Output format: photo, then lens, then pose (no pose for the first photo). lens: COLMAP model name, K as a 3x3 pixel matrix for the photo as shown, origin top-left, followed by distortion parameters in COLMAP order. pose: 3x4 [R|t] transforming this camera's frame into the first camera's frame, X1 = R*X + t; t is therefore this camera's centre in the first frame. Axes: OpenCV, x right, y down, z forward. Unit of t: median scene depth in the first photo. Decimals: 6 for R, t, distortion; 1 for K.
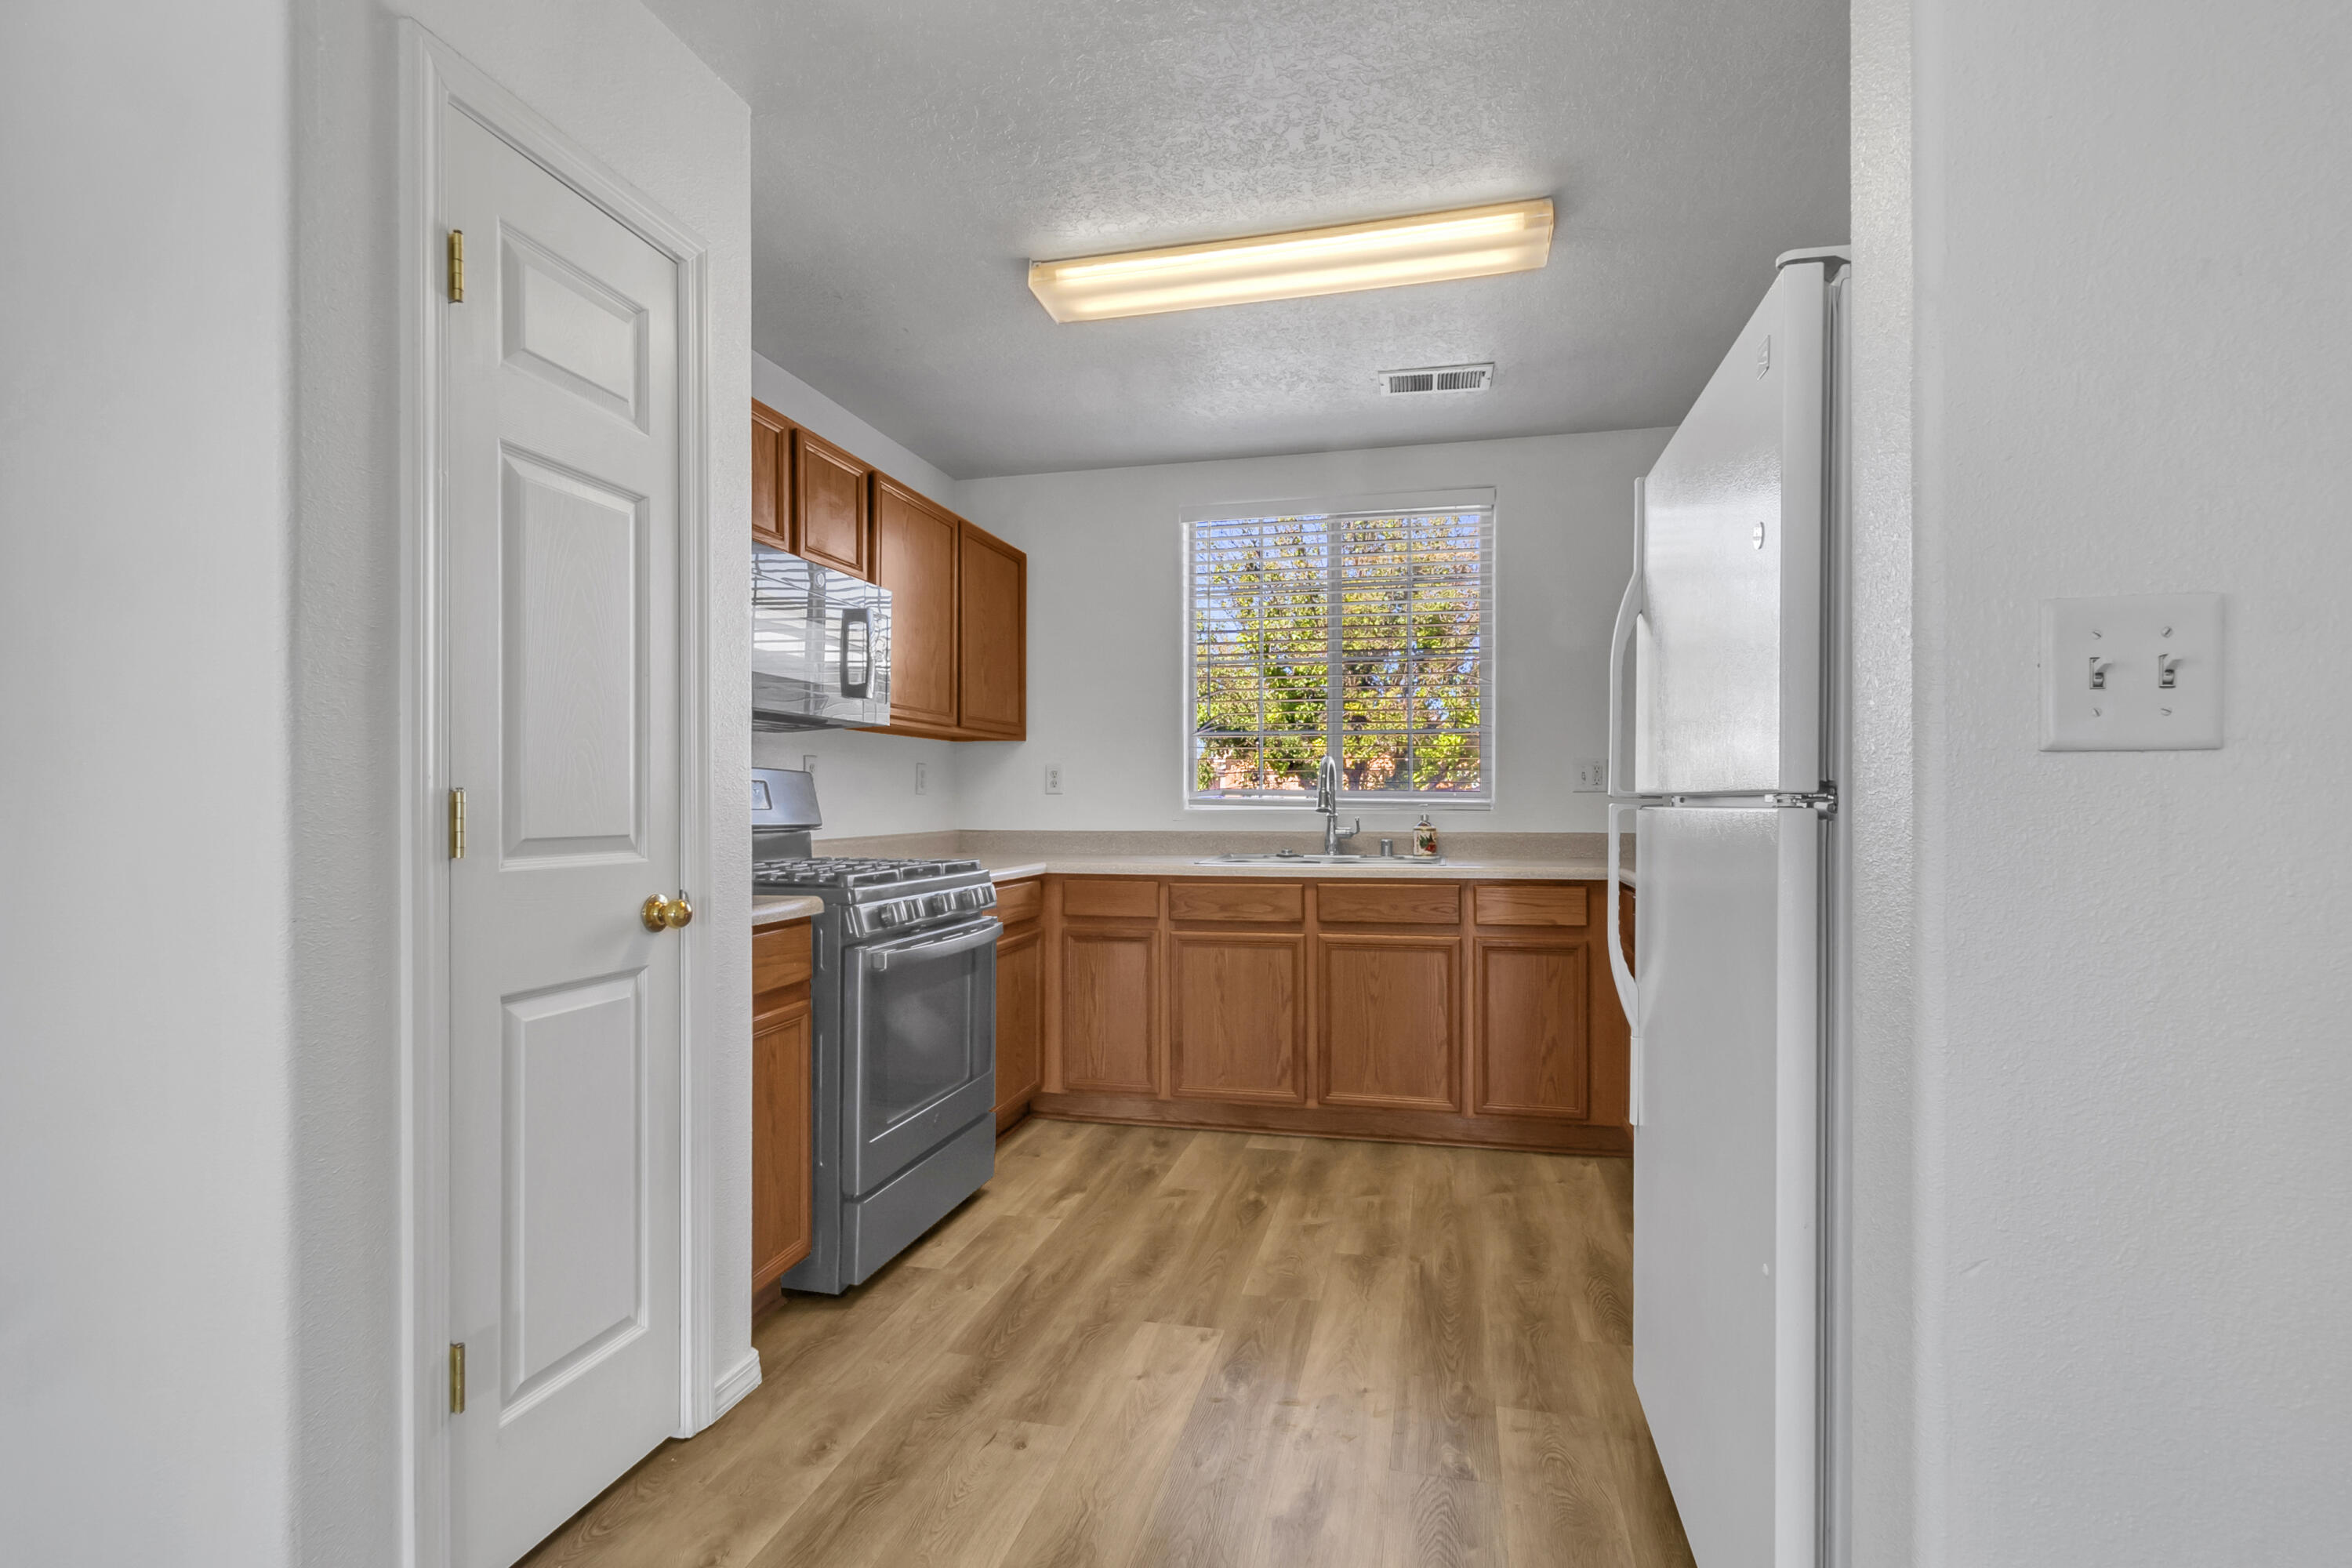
lens RADIAL K [[1101.5, 0, 1189.5], [0, 1101.5, 803.5], [0, 0, 1]] dist [-0.000411, -0.000047]
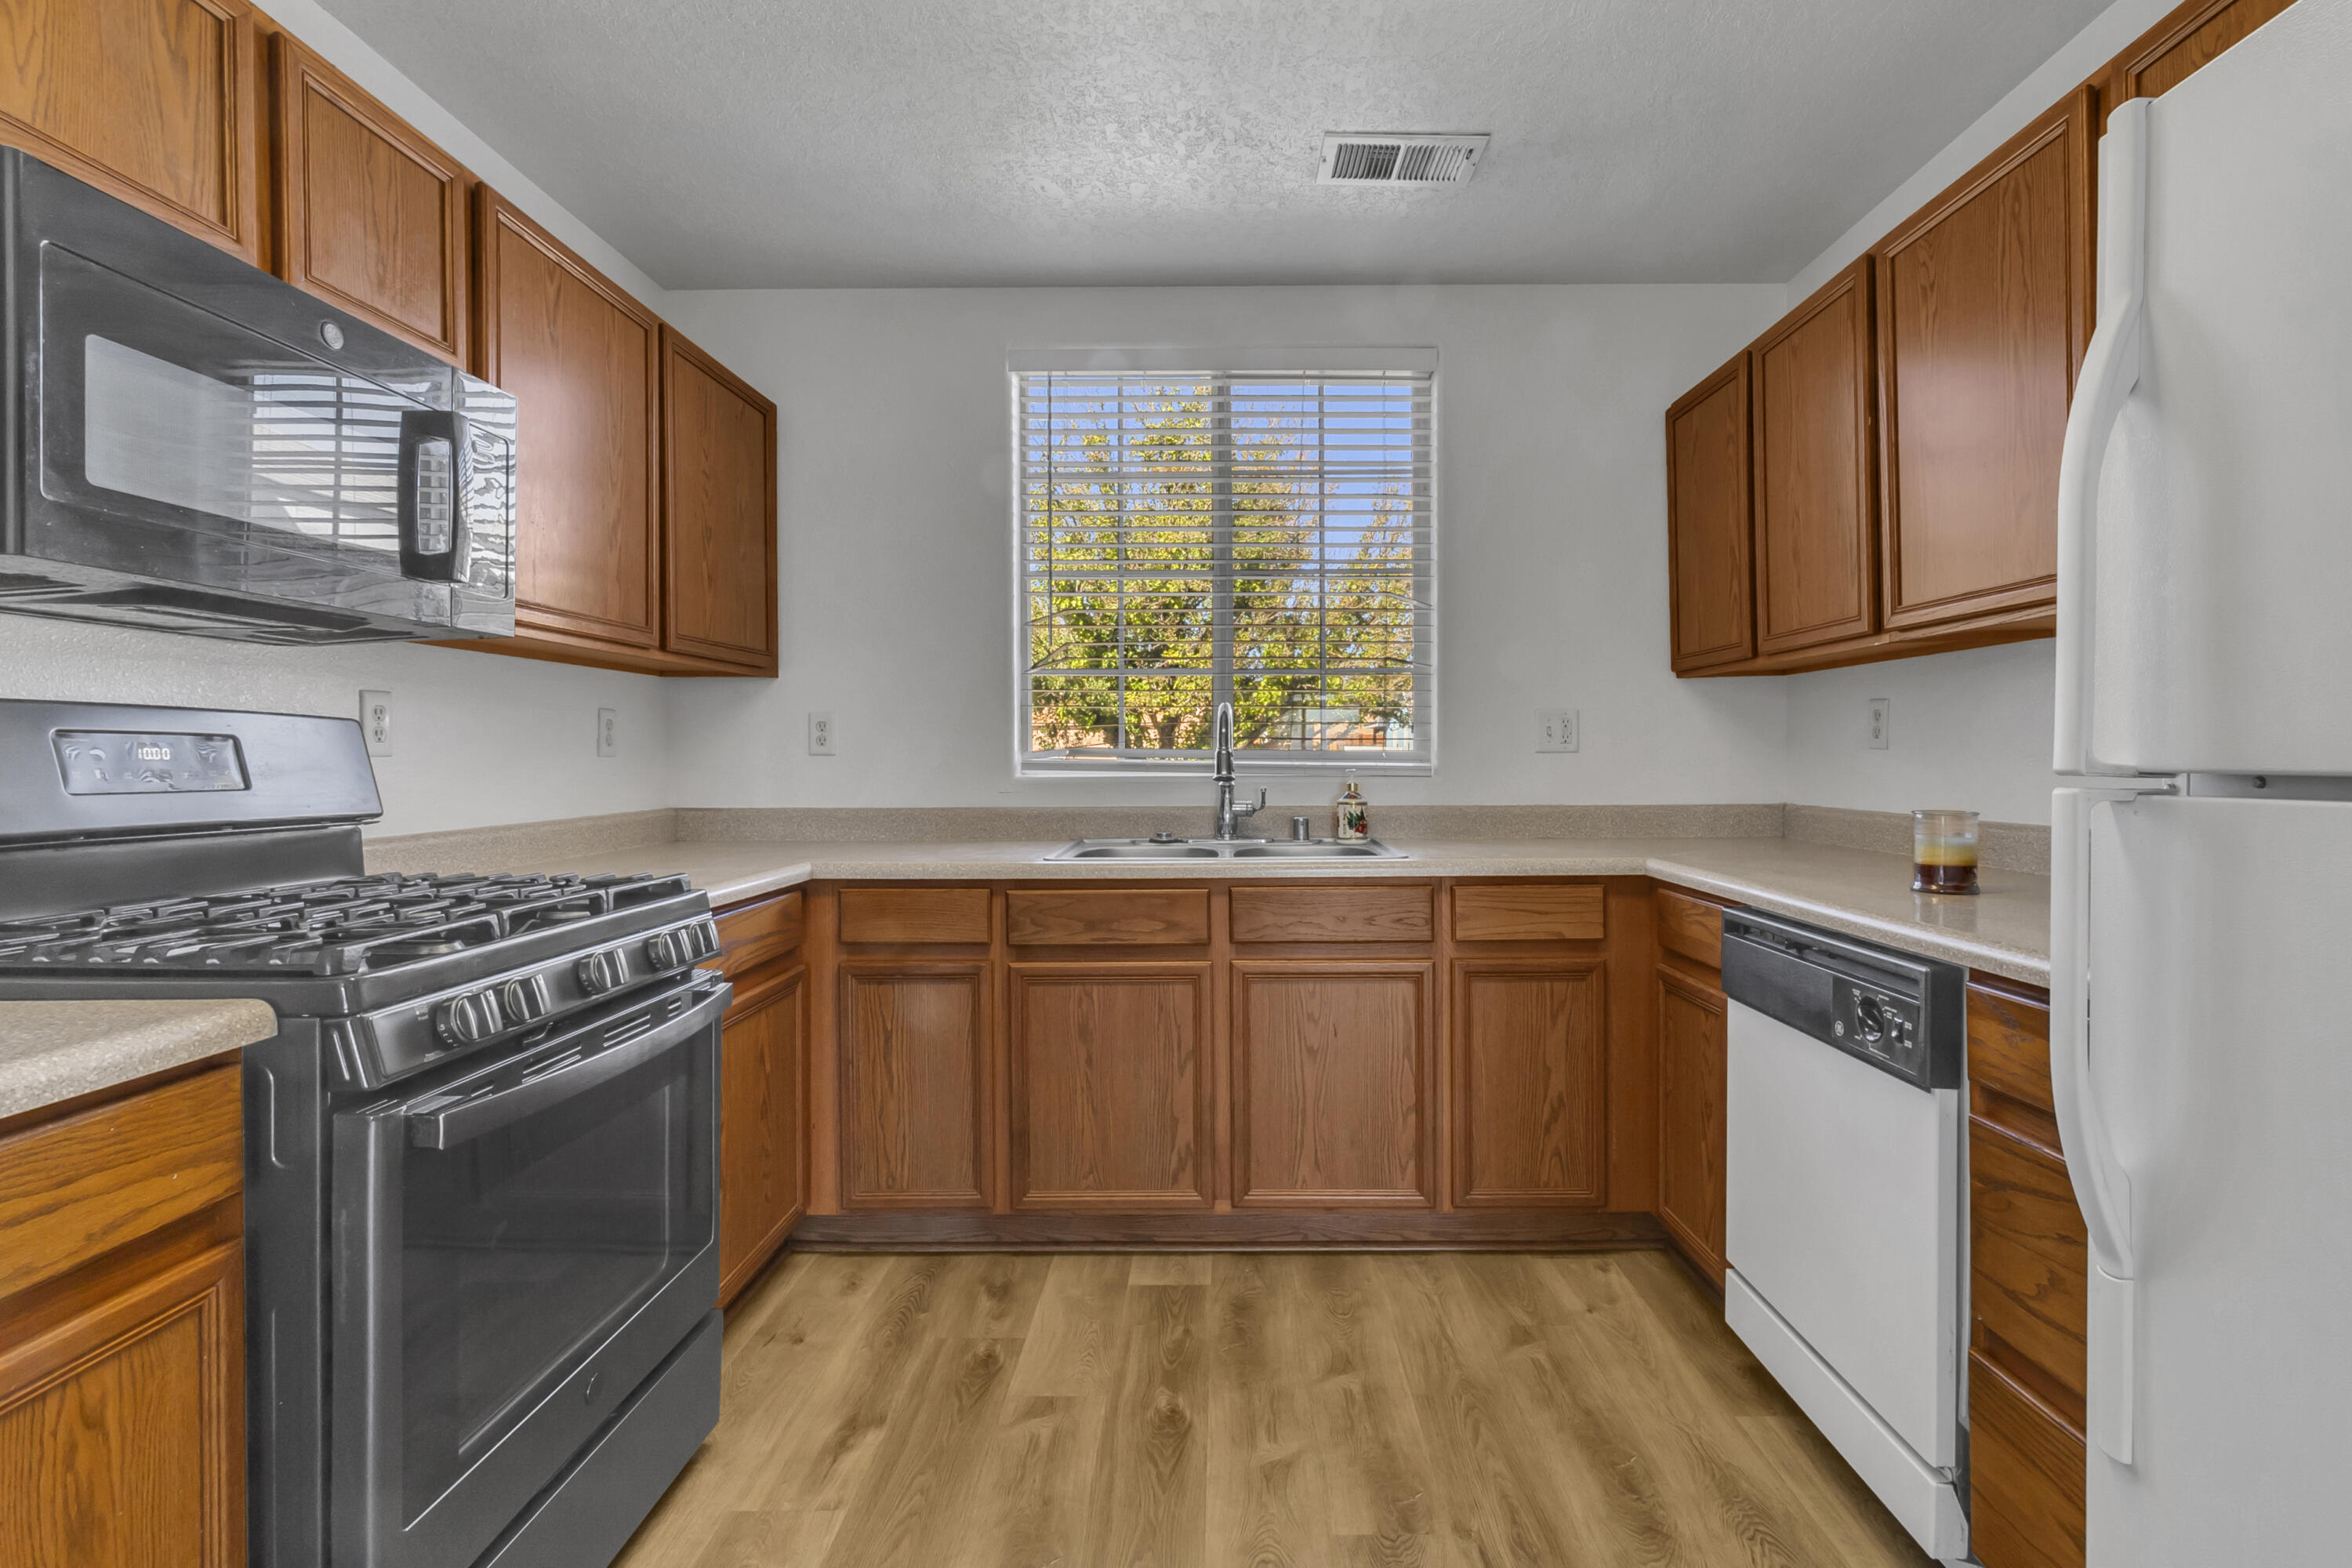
lens RADIAL K [[1101.8, 0, 1218.2], [0, 1101.8, 771.0], [0, 0, 1]] dist [-0.003008, -0.000318]
pose [[0.974716, -0.005378, 0.223383, -0.044613], [0.003002, 0.999935, 0.010973, -0.007227], [-0.223428, -0.010025, 0.974669, 0.342825]]
